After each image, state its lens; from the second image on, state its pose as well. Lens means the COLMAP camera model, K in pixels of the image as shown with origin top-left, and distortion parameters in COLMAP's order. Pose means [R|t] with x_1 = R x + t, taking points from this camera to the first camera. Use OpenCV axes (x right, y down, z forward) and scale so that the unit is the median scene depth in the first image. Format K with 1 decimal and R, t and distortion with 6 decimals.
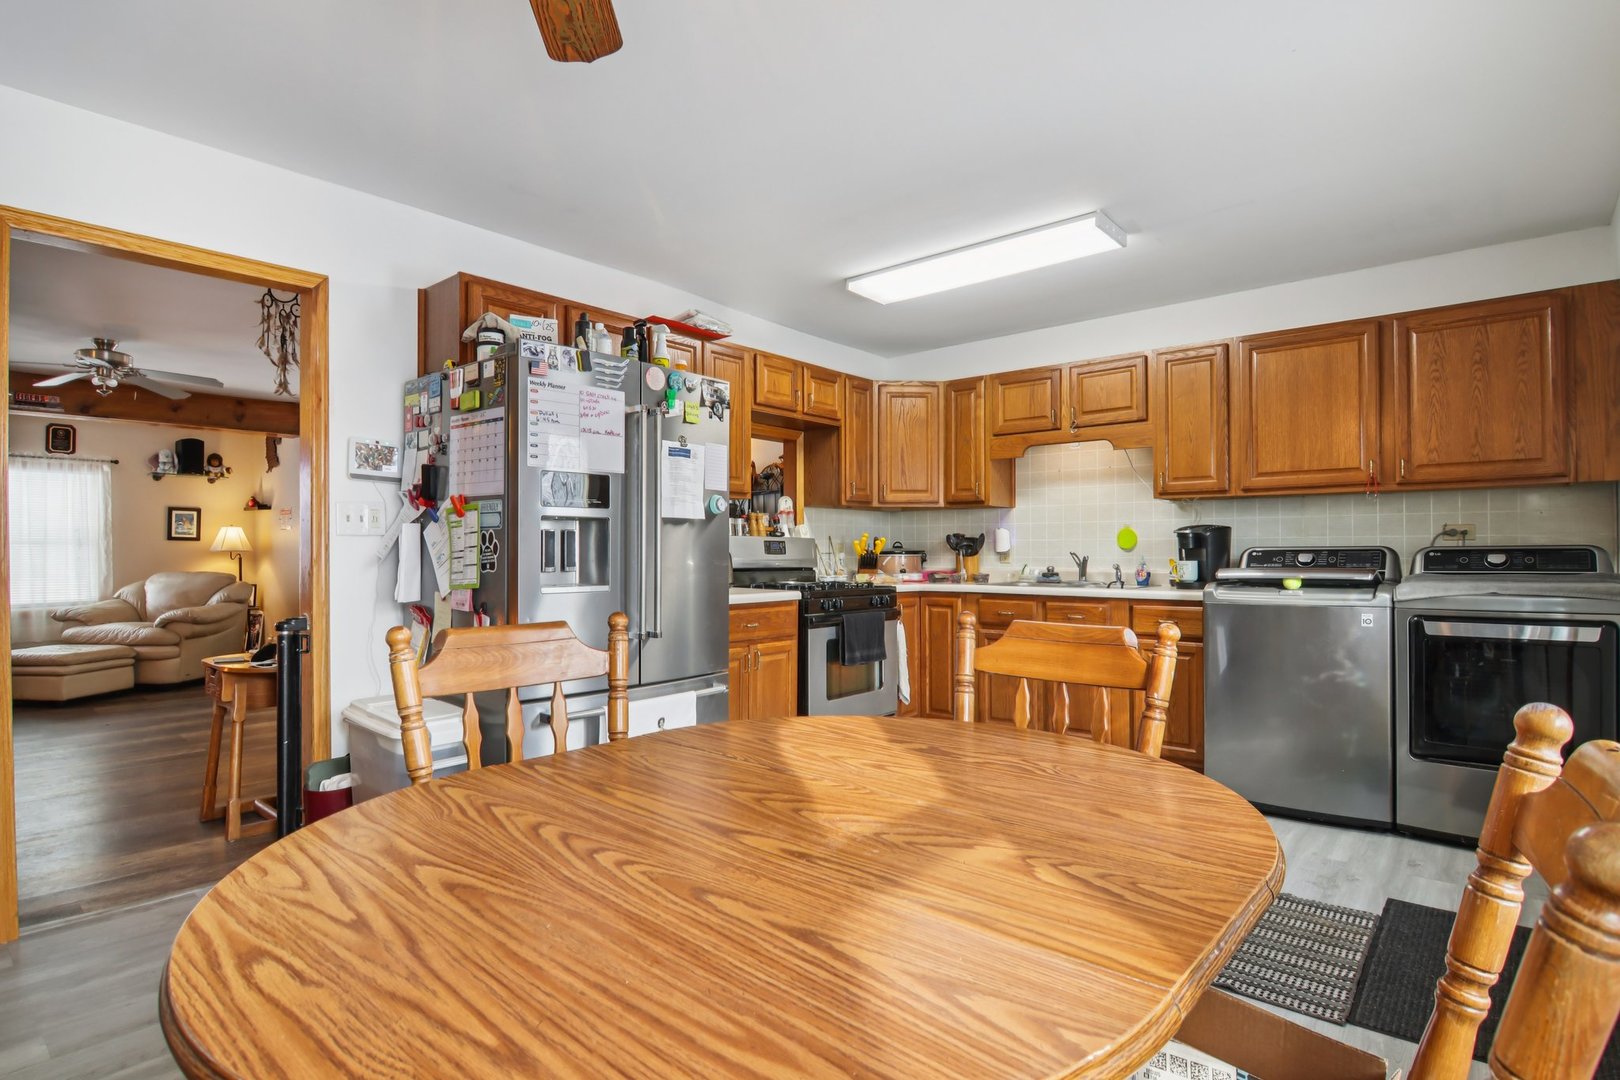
lens RADIAL K [[832.4, 0, 806.0], [0, 832.4, 549.8], [0, 0, 1]] dist [0.001908, -0.012359]
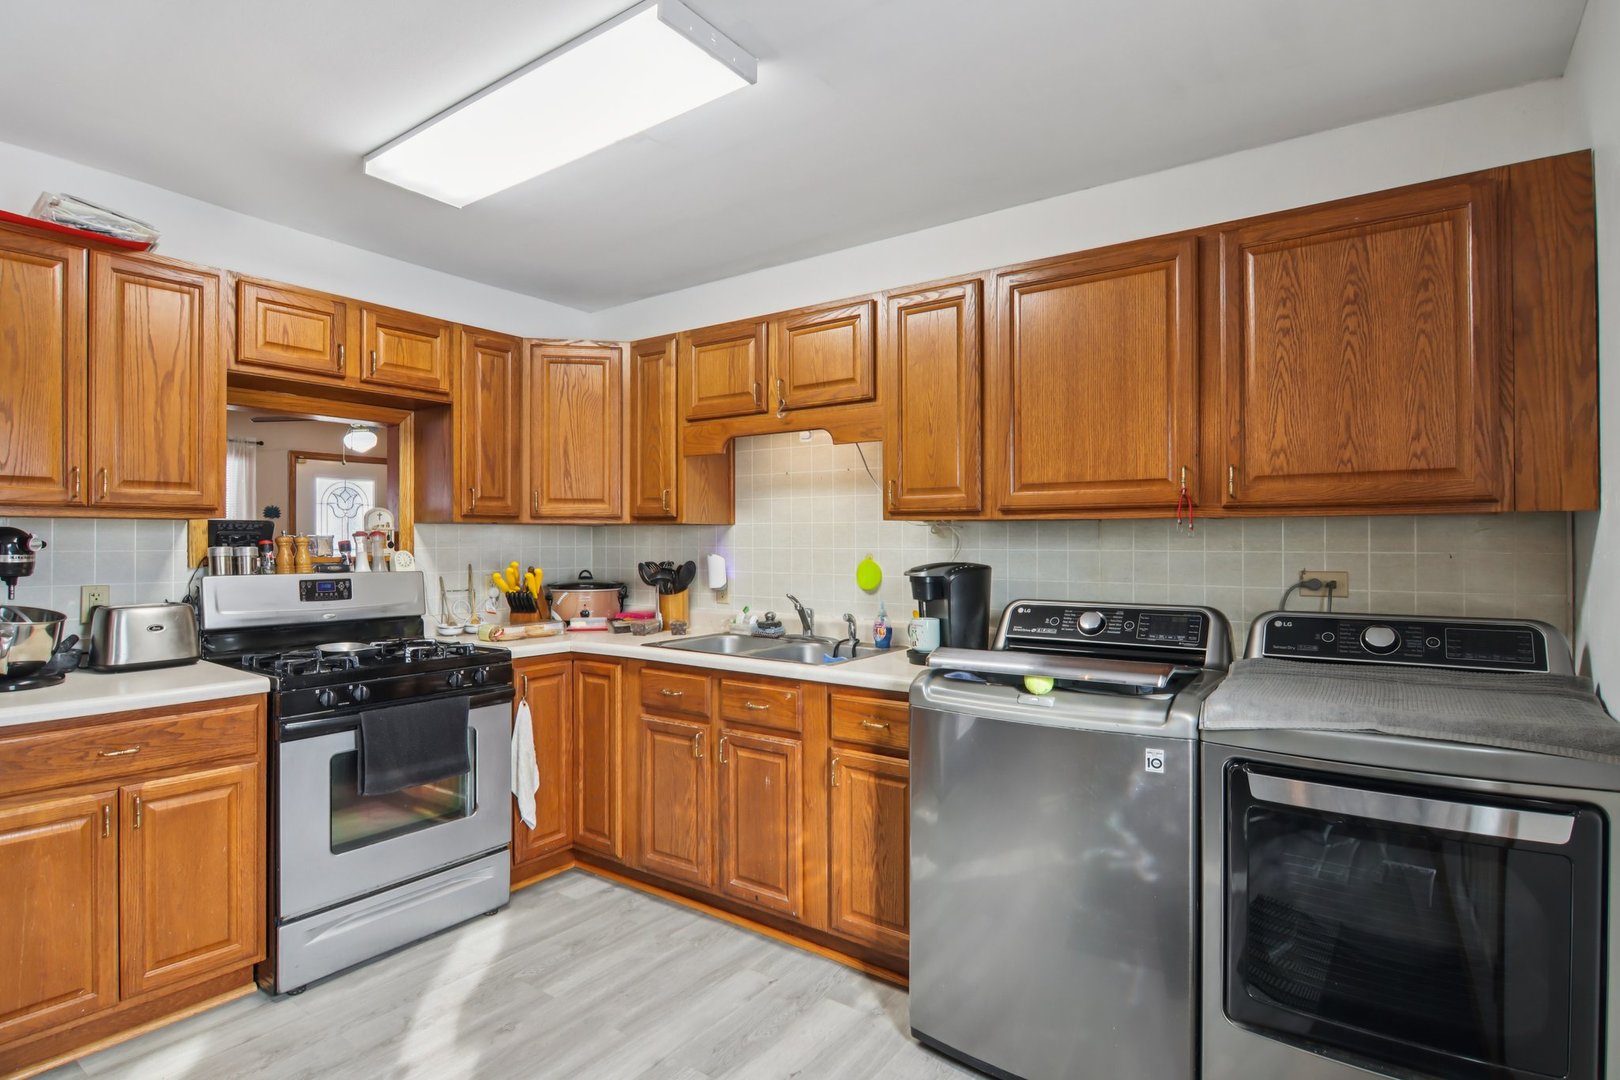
lens RADIAL K [[824.0, 0, 810.0], [0, 824.0, 540.0], [0, 0, 1]] dist [0.012481, -0.022070]
pose [[0.996416, 0.002307, 0.084554, 0.324380], [-0.002515, 0.999994, 0.002350, -0.050233], [-0.084548, -0.002555, 0.996416, 0.384337]]
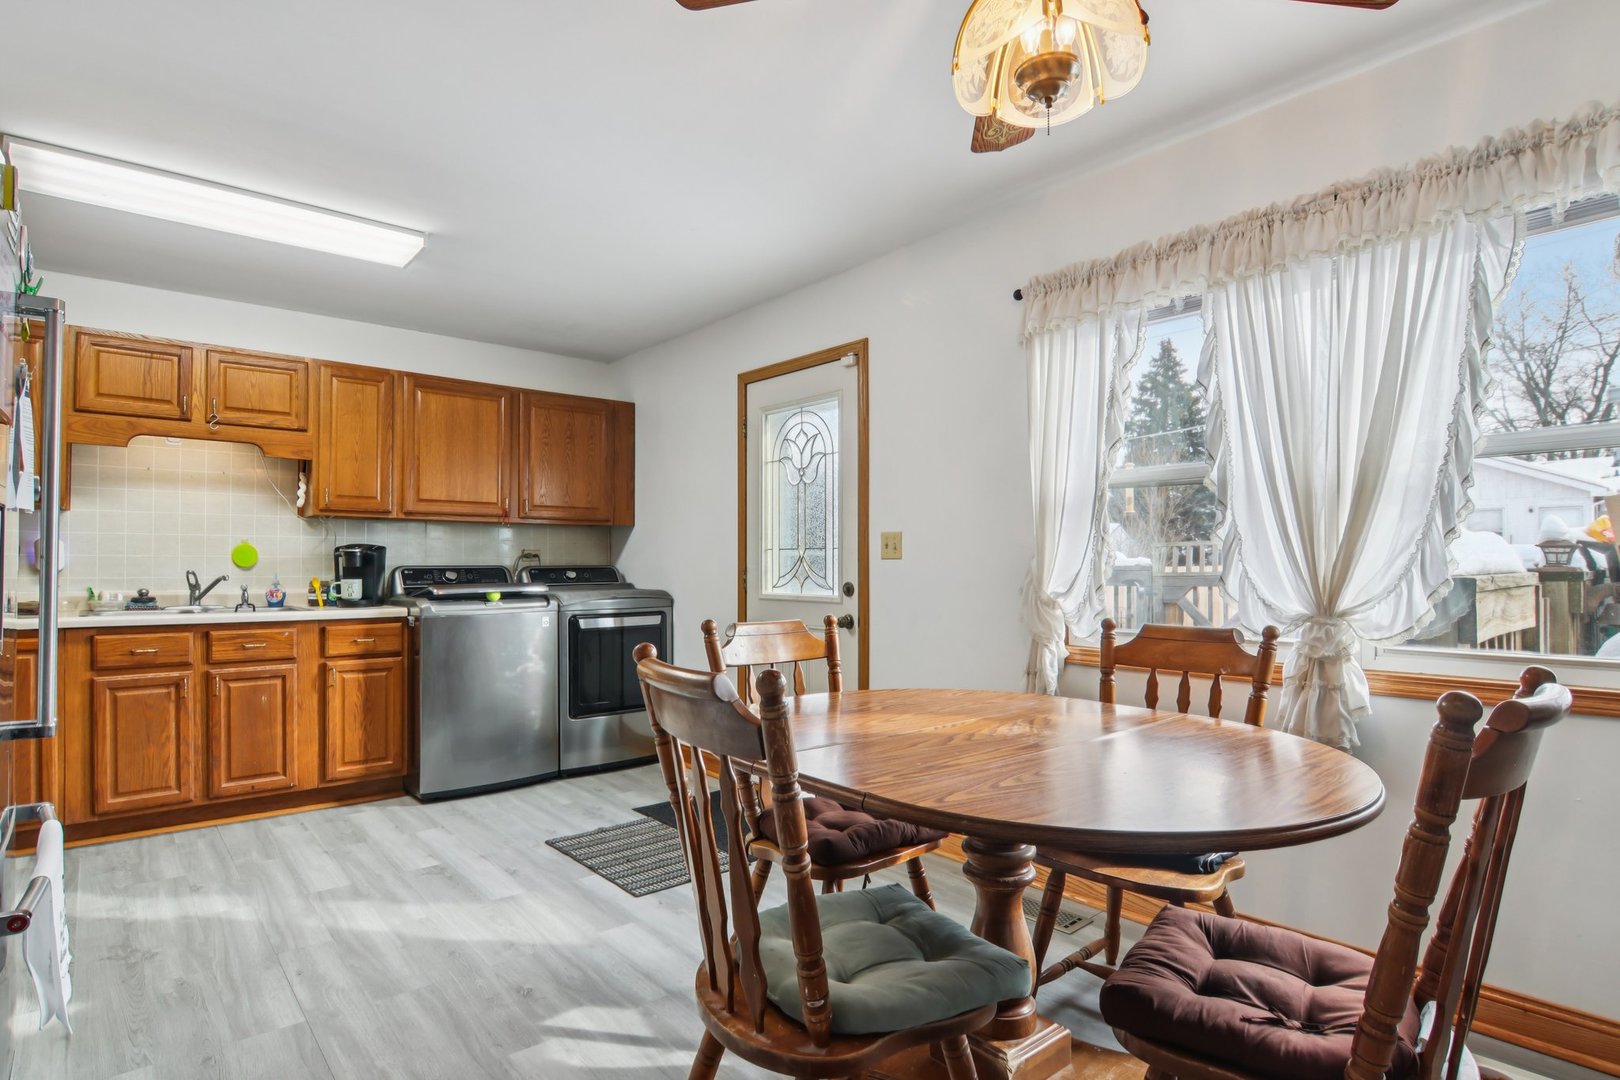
lens RADIAL K [[832.4, 0, 806.0], [0, 832.4, 549.8], [0, 0, 1]] dist [0.001908, -0.012359]
pose [[0.158334, 0.020865, 0.987165, -0.459382], [-0.000576, 0.999778, -0.021039, -0.001580], [-0.987385, 0.002762, 0.158311, 0.309399]]
